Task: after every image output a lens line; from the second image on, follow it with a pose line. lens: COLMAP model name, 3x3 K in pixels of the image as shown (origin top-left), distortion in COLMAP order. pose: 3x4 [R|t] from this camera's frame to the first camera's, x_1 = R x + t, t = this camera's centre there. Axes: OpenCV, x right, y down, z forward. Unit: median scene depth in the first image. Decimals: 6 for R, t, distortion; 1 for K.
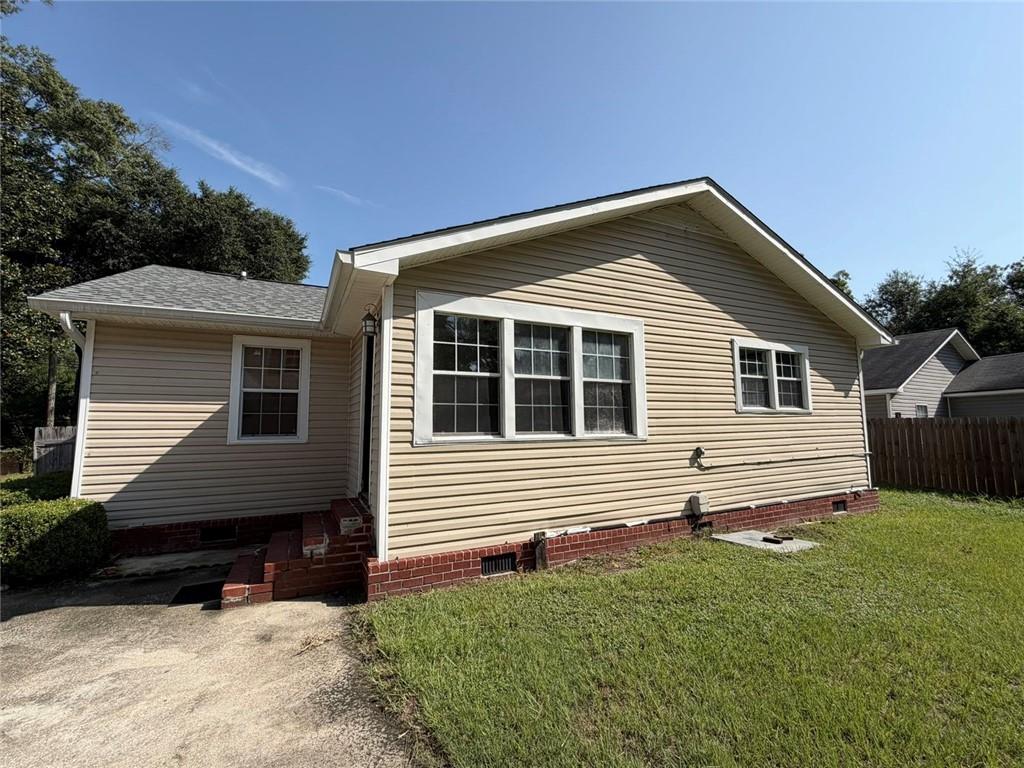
lens RADIAL K [[452.7, 0, 505.4], [0, 452.7, 381.5], [0, 0, 1]] dist [-0.010107, 0.000165]
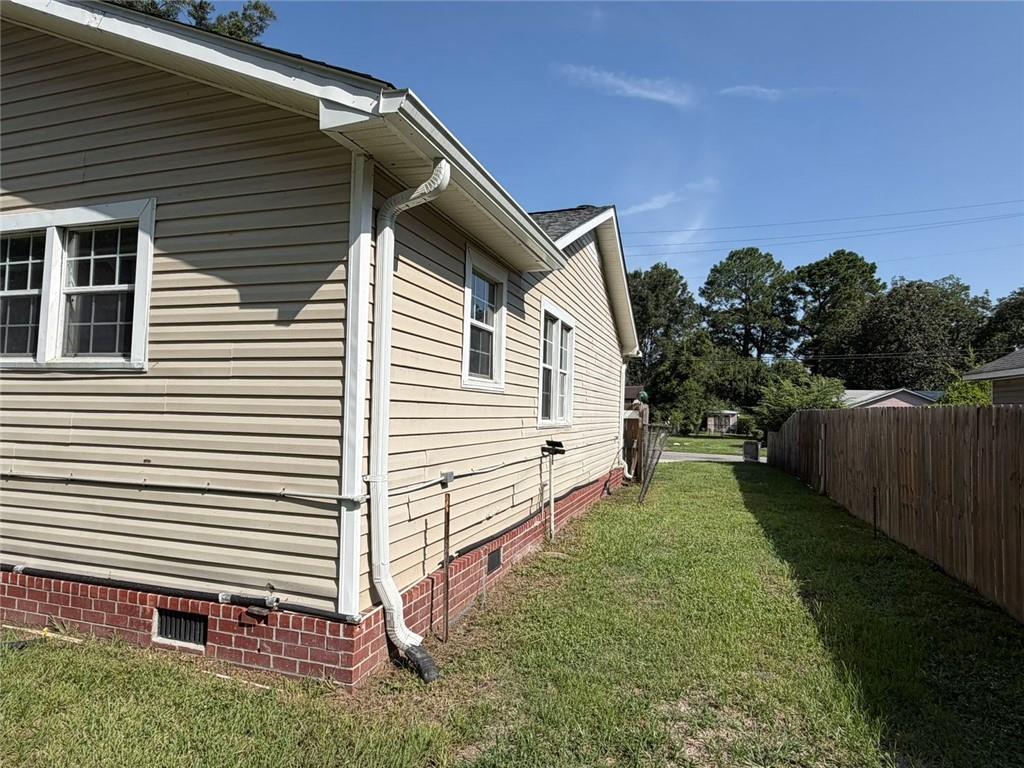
lens RADIAL K [[602.2, 0, 511.4], [0, 602.2, 385.6], [0, 0, 1]] dist [-0.001944, -0.000727]
pose [[0.716995, 0.001491, -0.697076, 1.257664], [0.040345, 0.998233, 0.043633, 0.072742], [0.695909, -0.059408, 0.715668, 0.841610]]
